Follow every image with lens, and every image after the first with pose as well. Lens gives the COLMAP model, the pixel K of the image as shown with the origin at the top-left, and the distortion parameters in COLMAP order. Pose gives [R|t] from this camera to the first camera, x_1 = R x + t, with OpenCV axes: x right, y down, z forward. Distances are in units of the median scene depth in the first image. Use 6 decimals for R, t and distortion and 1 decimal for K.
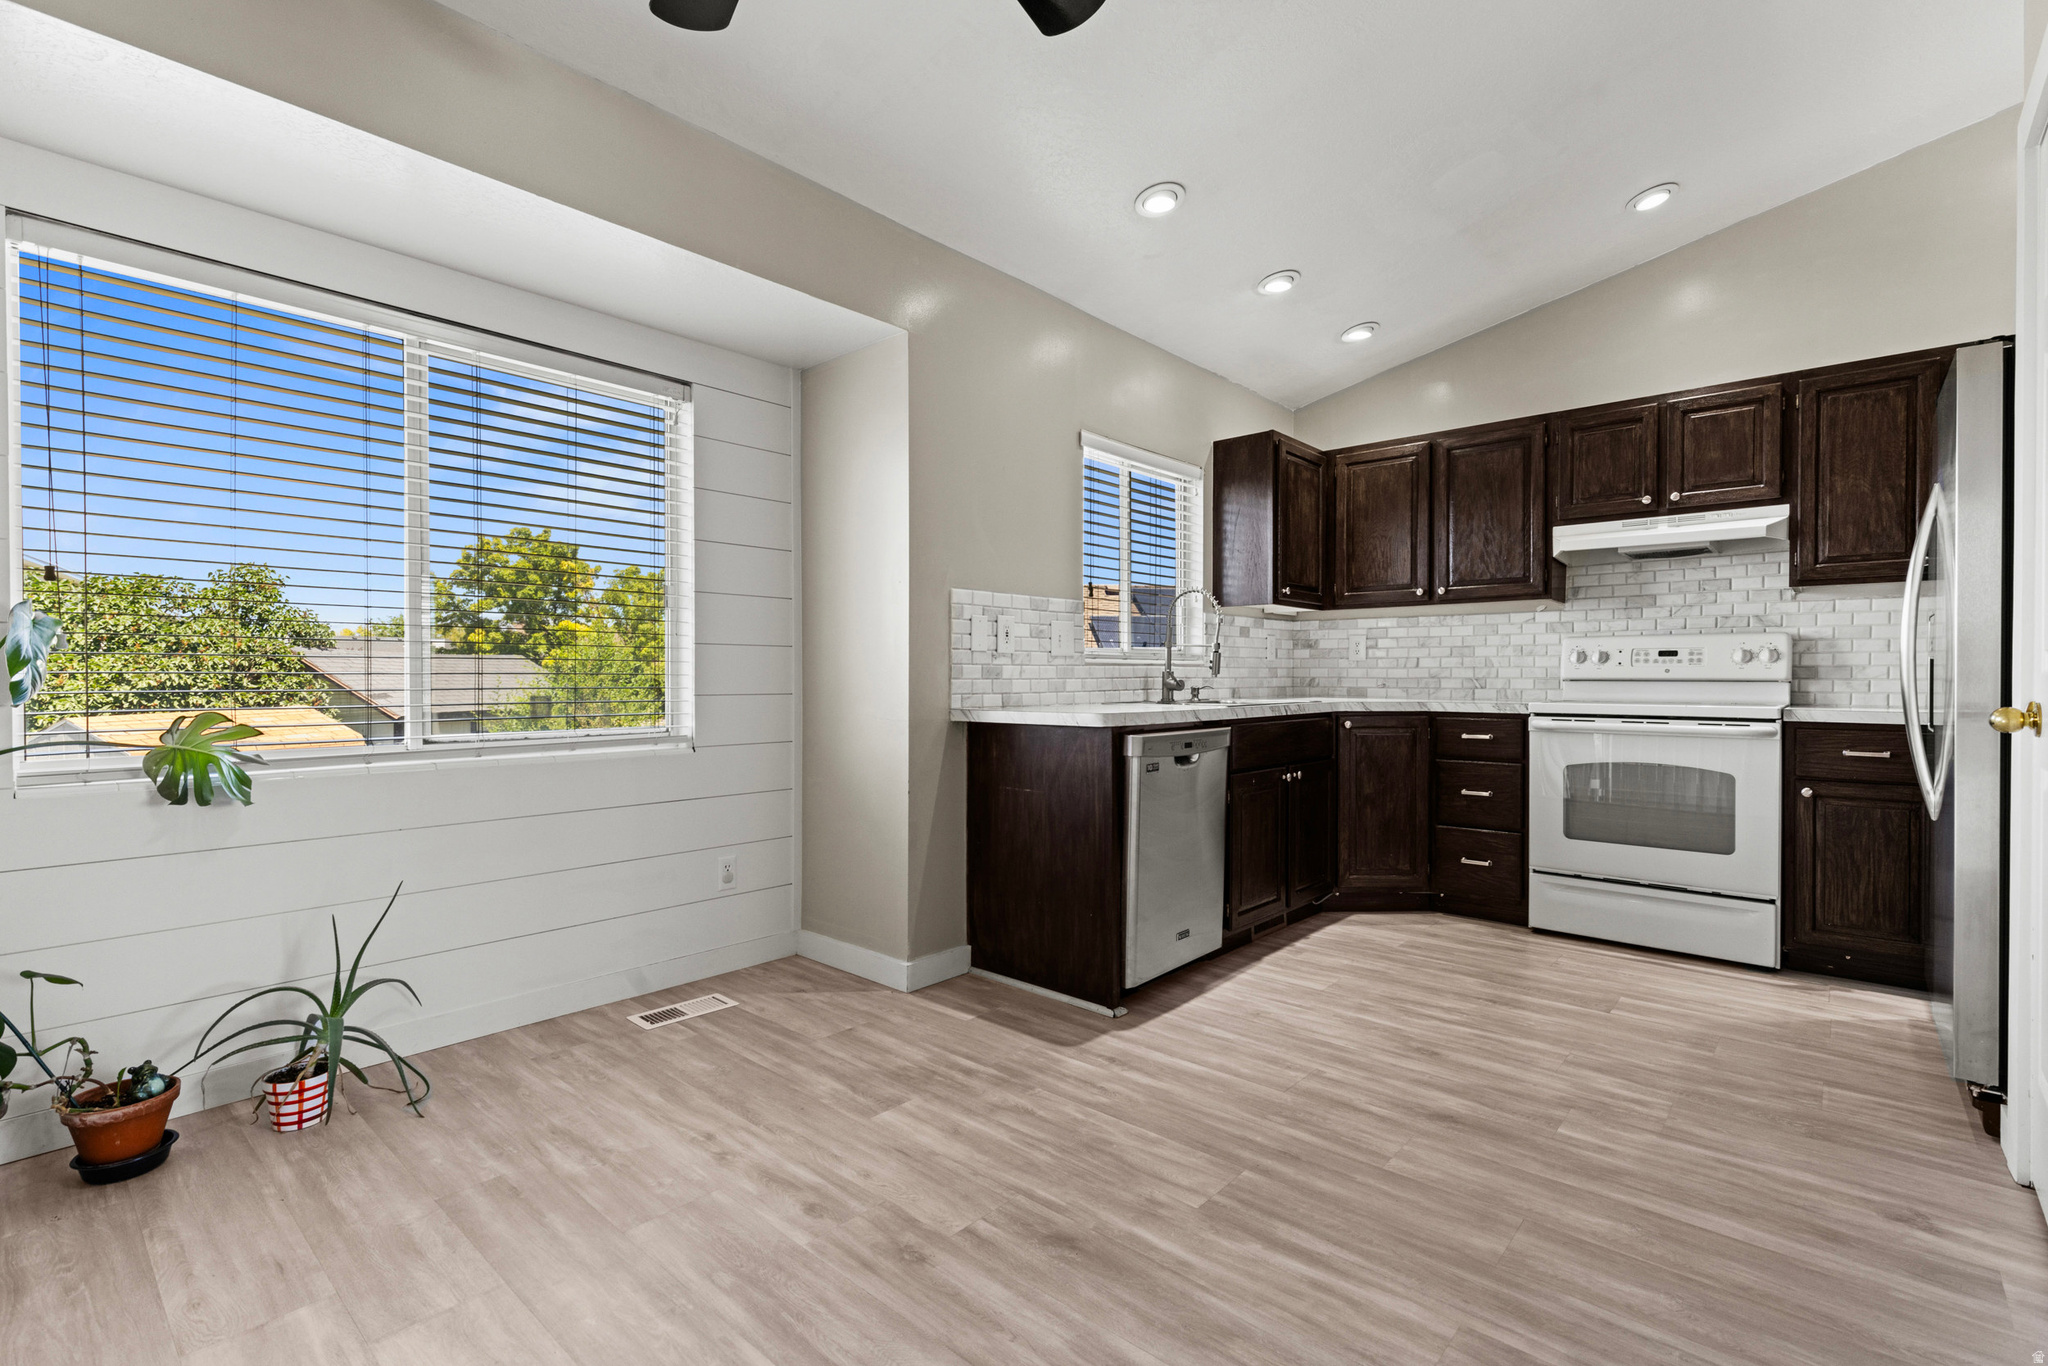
lens RADIAL K [[927.5, 0, 1015.4], [0, 927.5, 691.9], [0, 0, 1]] dist [0.006348, -0.000776]
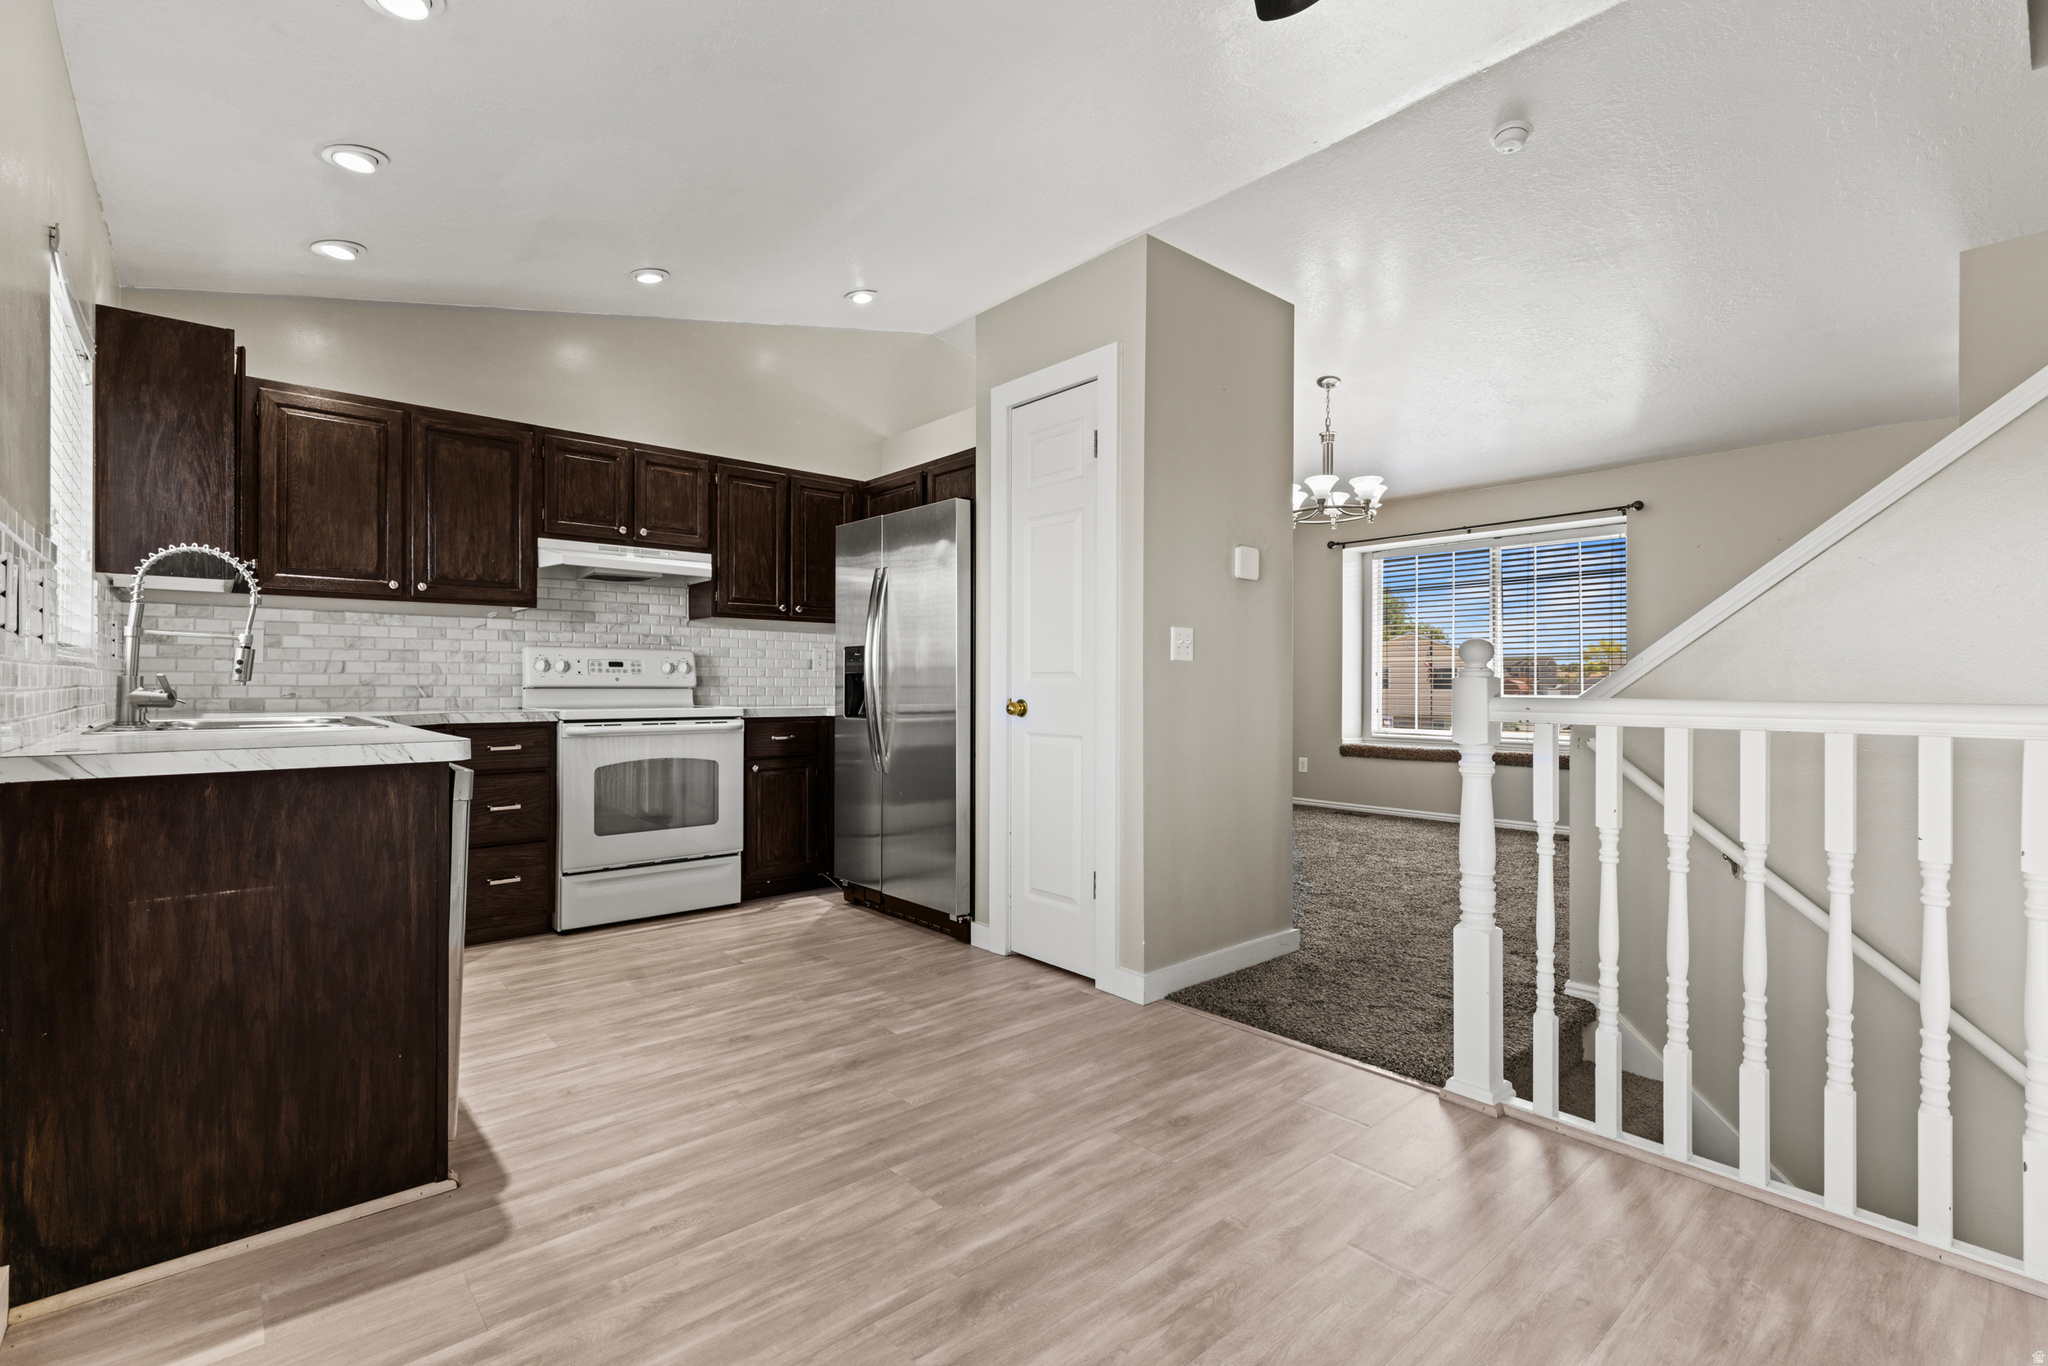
lens RADIAL K [[910.1, 0, 1028.7], [0, 910.1, 690.8], [0, 0, 1]] dist [0.003901, -0.000211]
pose [[0.124028, -0.007283, 0.992252, -0.413750], [0.014705, 0.999877, 0.005501, -0.008352], [-0.992170, 0.013909, 0.124120, 0.409400]]
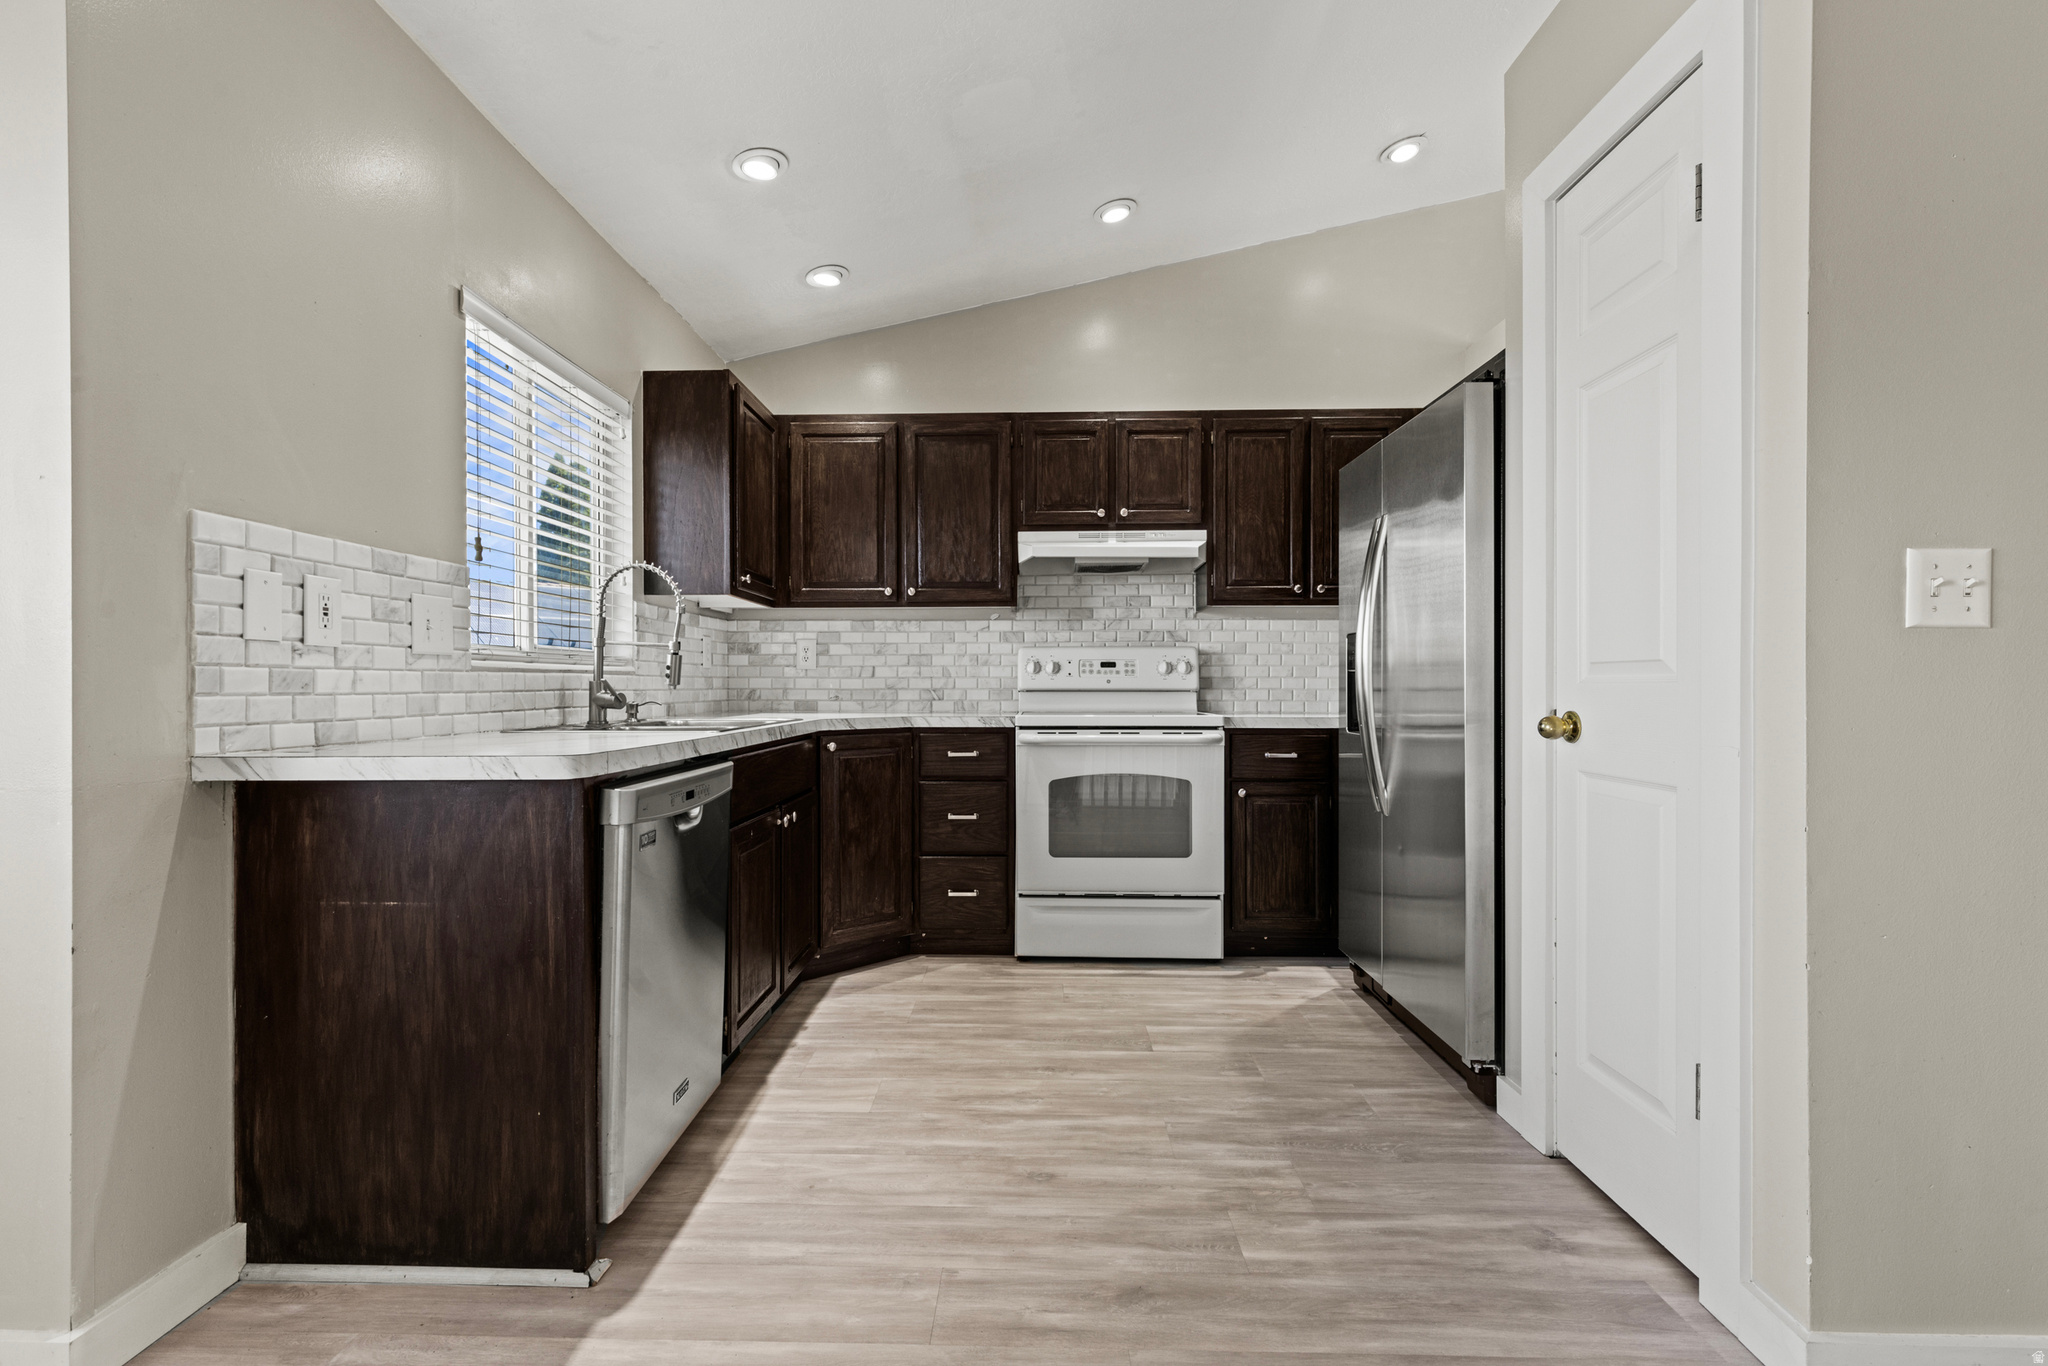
lens RADIAL K [[927.5, 0, 1015.4], [0, 927.5, 691.9], [0, 0, 1]] dist [0.006348, -0.000776]
pose [[0.766226, -0.005638, 0.642547, -0.048741], [0.013048, 0.999892, -0.006787, -0.006259], [-0.642439, 0.013584, 0.766217, 0.319735]]
